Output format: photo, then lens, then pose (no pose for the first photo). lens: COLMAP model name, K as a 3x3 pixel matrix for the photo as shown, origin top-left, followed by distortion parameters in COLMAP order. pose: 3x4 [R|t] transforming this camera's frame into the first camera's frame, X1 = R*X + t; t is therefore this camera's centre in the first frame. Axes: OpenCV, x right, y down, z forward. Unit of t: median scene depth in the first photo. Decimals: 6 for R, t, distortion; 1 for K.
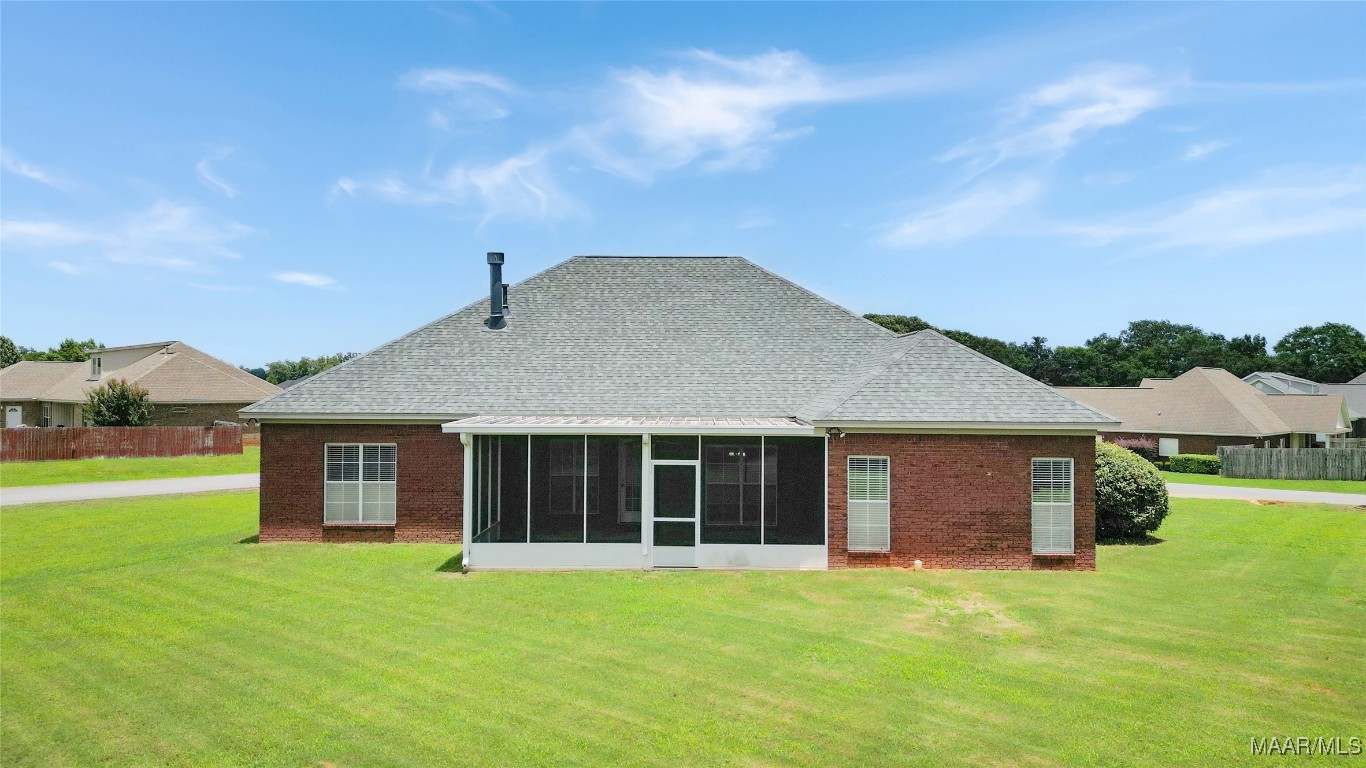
lens RADIAL K [[930.7, 0, 683.9], [0, 930.7, 382.8], [0, 0, 1]] dist [0.003000, -0.007481]
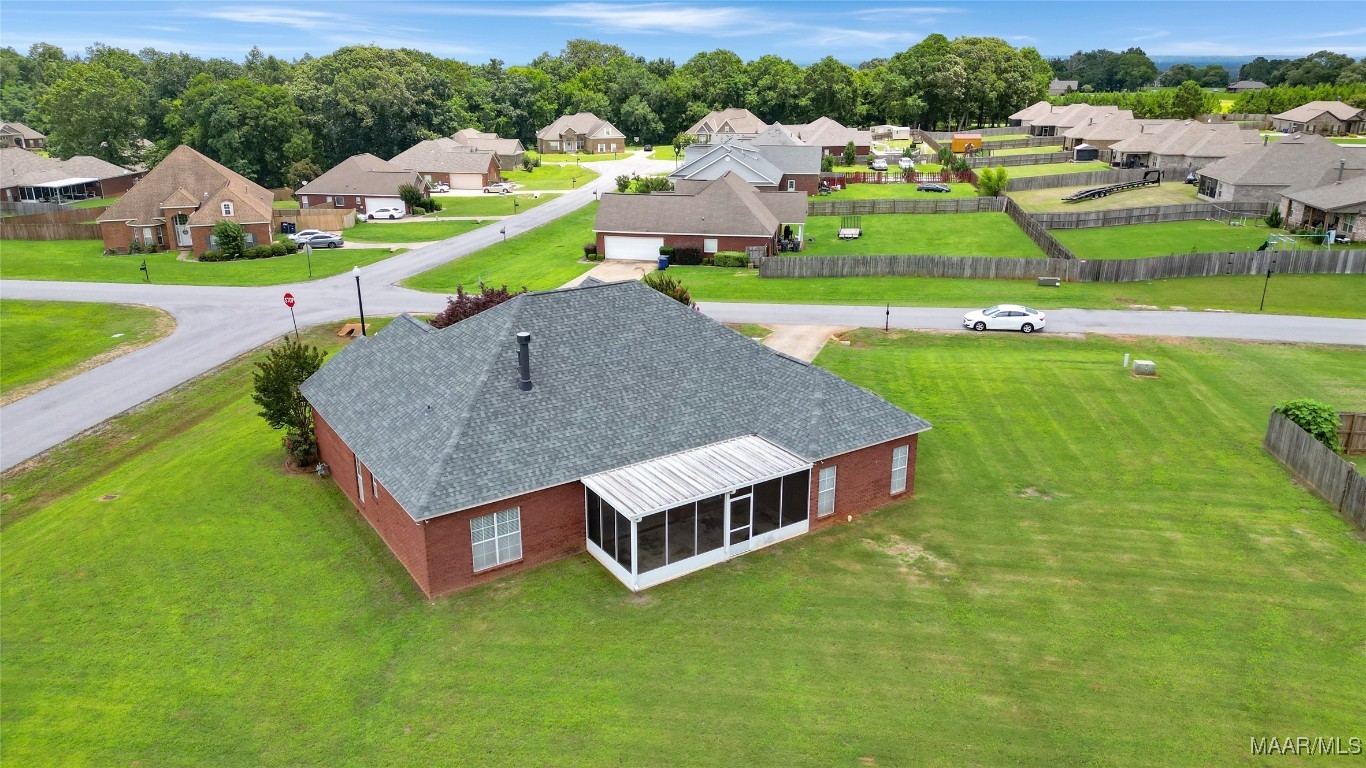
lens RADIAL K [[930.7, 0, 685.1], [0, 930.7, 385.2], [0, 0, 1]] dist [0.003000, -0.007481]
pose [[0.809066, -0.196993, 0.553720, -0.976710], [-0.005686, 0.939485, 0.342542, -0.677403], [-0.587690, -0.280287, 0.758986, -0.155902]]
